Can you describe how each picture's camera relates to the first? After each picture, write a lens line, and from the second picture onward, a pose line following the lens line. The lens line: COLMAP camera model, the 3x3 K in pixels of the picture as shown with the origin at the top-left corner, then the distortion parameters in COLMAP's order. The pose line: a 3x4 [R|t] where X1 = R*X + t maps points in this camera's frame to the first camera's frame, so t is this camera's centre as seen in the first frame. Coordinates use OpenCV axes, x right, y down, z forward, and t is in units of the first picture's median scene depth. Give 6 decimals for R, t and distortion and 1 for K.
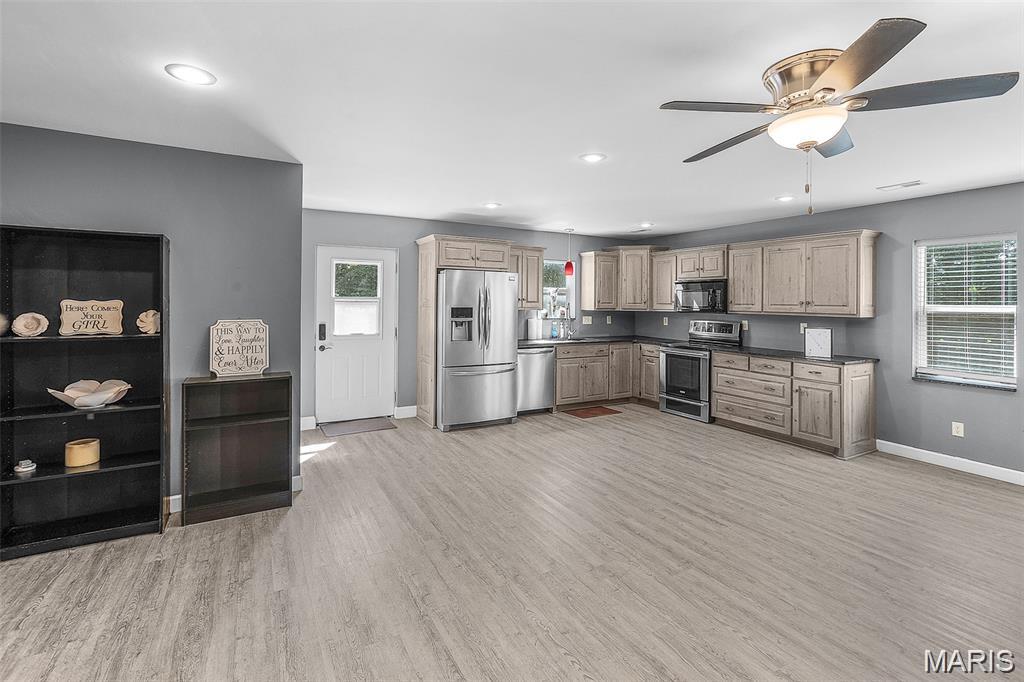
lens RADIAL K [[470.9, 0, 510.3], [0, 470.9, 288.2], [0, 0, 1]] dist [-0.008726, 0.006448]
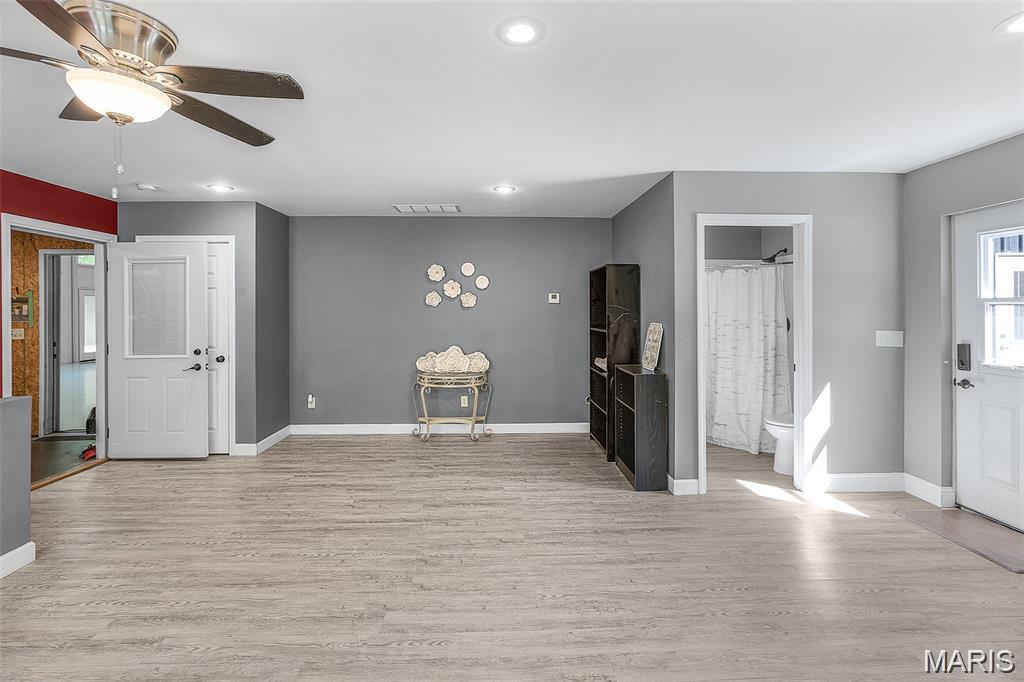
lens RADIAL K [[470.9, 0, 511.7], [0, 470.9, 309.5], [0, 0, 1]] dist [-0.008726, 0.006448]
pose [[-0.450600, -0.007015, -0.892698, 0.834617], [0.026565, 0.999421, -0.021263, 0.062750], [0.892331, -0.033296, -0.450153, 1.582072]]
